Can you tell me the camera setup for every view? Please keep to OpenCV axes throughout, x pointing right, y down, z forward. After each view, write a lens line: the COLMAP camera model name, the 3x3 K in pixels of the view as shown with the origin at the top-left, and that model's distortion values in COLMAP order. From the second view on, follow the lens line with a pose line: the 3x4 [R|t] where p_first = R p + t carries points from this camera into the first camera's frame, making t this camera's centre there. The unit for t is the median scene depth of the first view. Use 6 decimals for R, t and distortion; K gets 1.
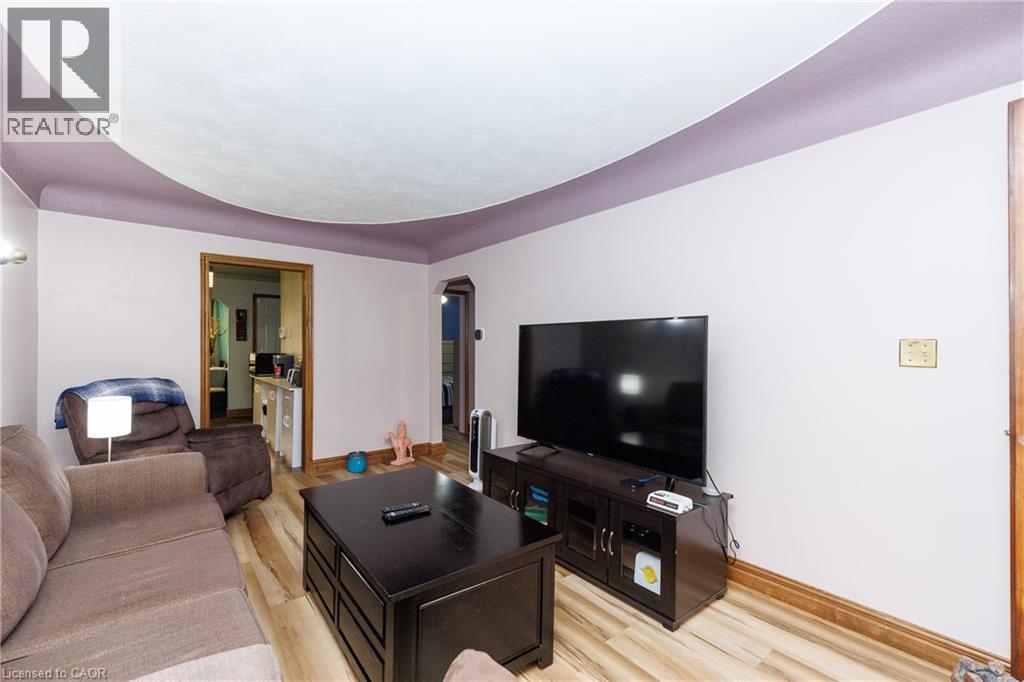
lens RADIAL K [[425.1, 0, 511.2], [0, 425.1, 344.5], [0, 0, 1]] dist [-0.002094, -0.000270]
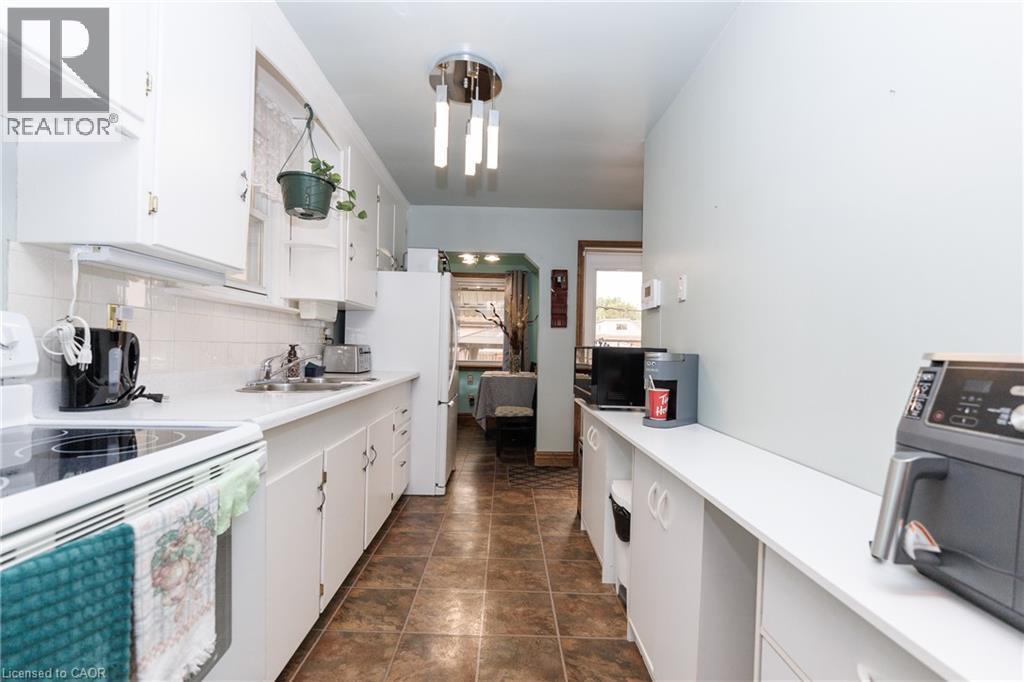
lens RADIAL K [[425.1, 0, 510.4], [0, 425.1, 346.1], [0, 0, 1]] dist [-0.002094, -0.000270]
pose [[0.782242, 0.008222, -0.622921, -0.342903], [-0.011195, 0.999937, -0.000860, 0.016424], [0.622874, 0.007646, 0.782285, 0.533155]]
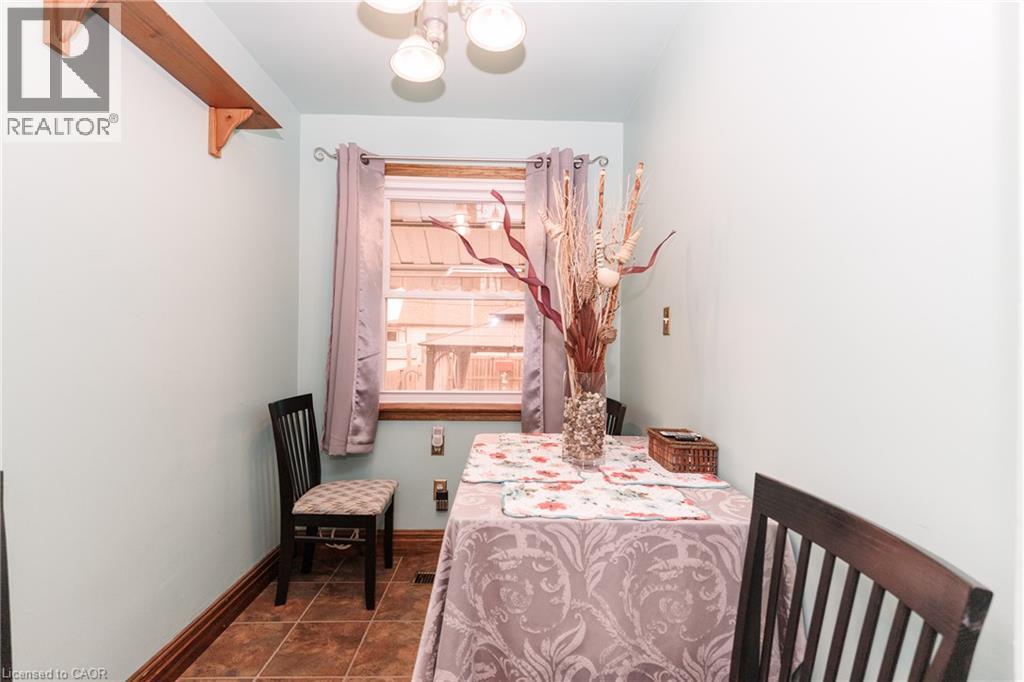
lens RADIAL K [[425.1, 0, 512.2], [0, 425.1, 343.9], [0, 0, 1]] dist [-0.002094, -0.000270]
pose [[0.792218, -0.003752, -0.610226, -0.624649], [-0.002860, 0.999947, -0.009862, 0.011567], [0.610231, 0.009558, 0.792166, 0.850199]]
